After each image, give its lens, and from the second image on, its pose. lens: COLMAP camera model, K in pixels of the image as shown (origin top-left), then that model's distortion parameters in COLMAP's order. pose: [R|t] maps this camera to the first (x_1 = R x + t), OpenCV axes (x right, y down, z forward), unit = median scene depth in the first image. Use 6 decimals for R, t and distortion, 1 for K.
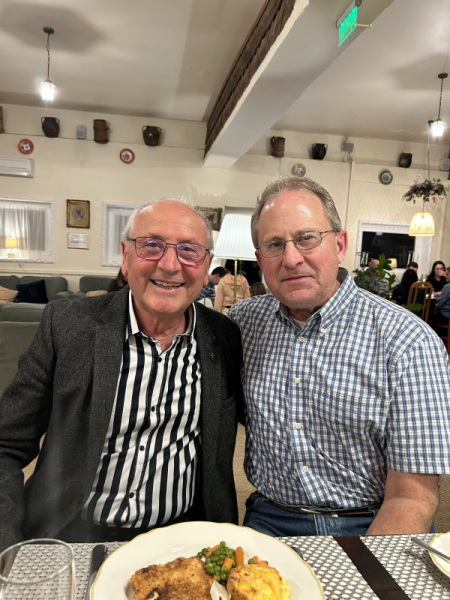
lens RADIAL K [[454.1, 0, 225.0], [0, 454.1, 300.0], [0, 0, 1]] dist [-0.005361, -0.000288]
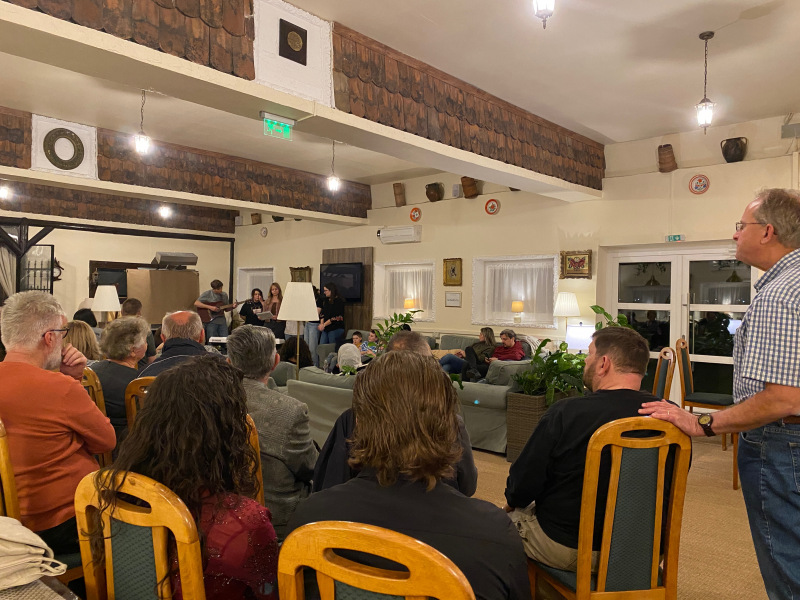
lens RADIAL K [[611.1, 0, 400.0], [0, 611.1, 300.0], [0, 0, 1]] dist [-0.001243, -0.001422]
pose [[0.654961, -0.050328, -0.753985, 0.607255], [-0.061250, 0.990961, -0.119352, 0.038171], [0.753176, 0.124353, 0.645958, 0.057451]]
